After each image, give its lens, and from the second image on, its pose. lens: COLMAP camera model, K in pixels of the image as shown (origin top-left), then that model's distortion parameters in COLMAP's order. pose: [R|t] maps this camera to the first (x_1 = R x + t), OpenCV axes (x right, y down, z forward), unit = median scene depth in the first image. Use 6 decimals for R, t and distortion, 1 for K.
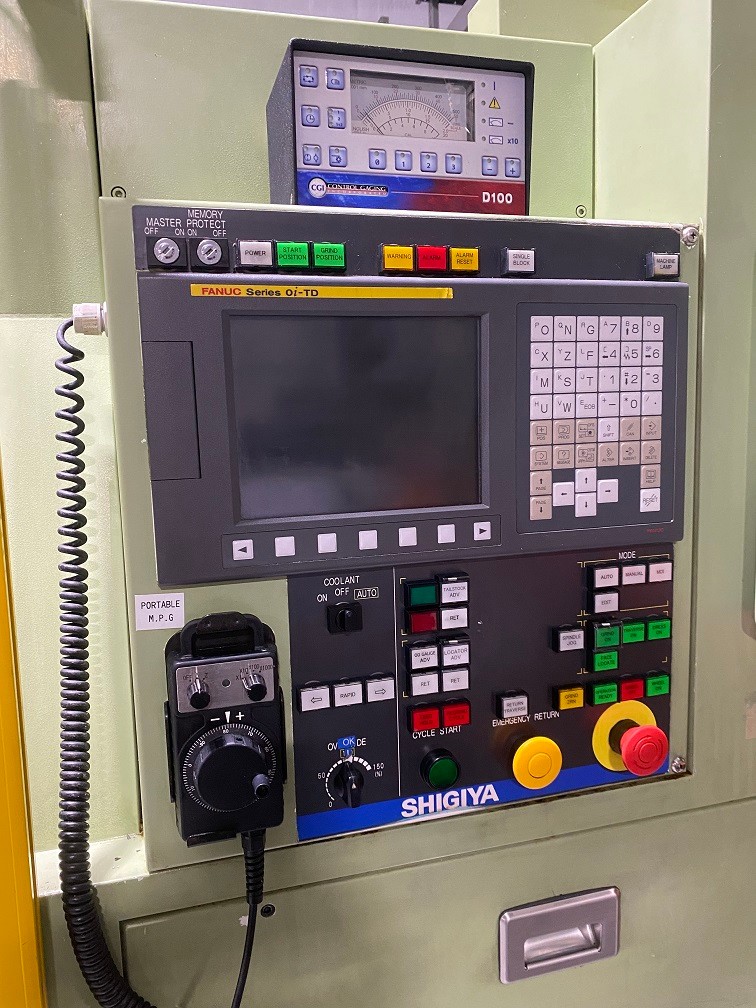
lens RADIAL K [[758.8, 0, 377.0], [0, 758.8, 502.7], [0, 0, 1]] dist [0.023455, -0.021902]
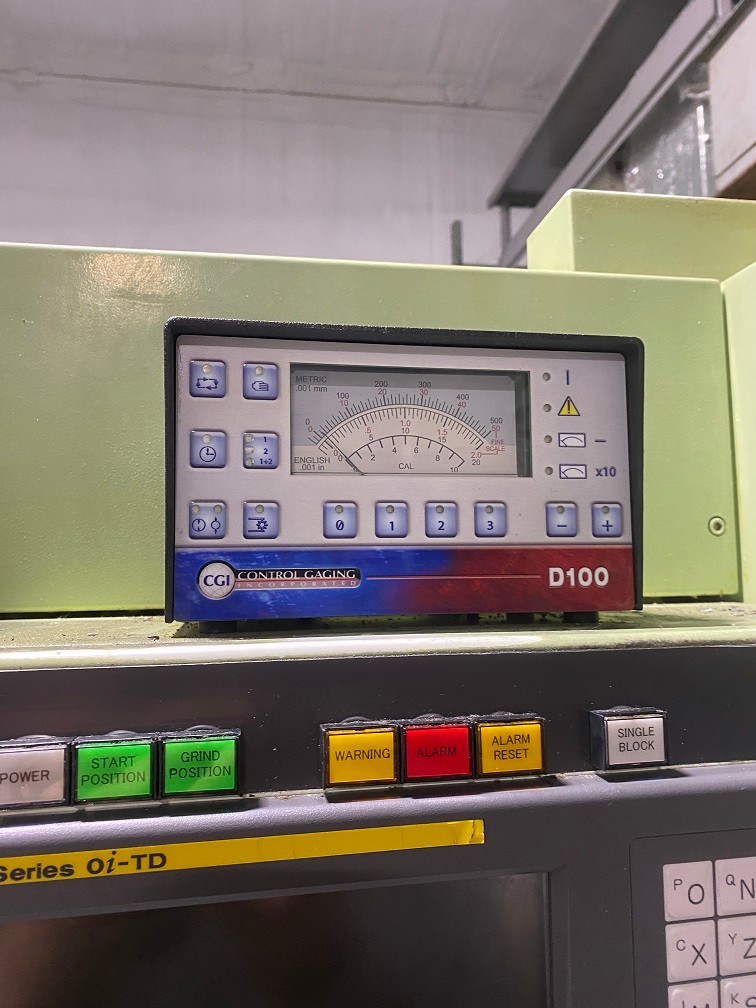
lens RADIAL K [[758.8, 0, 380.1], [0, 758.8, 507.1], [0, 0, 1]] dist [0.023455, -0.021902]
pose [[0.994929, 0.007431, -0.100306, 0.079354], [-0.027893, 0.978537, -0.204175, -0.355621], [0.096636, 0.205938, 0.973782, 0.500321]]
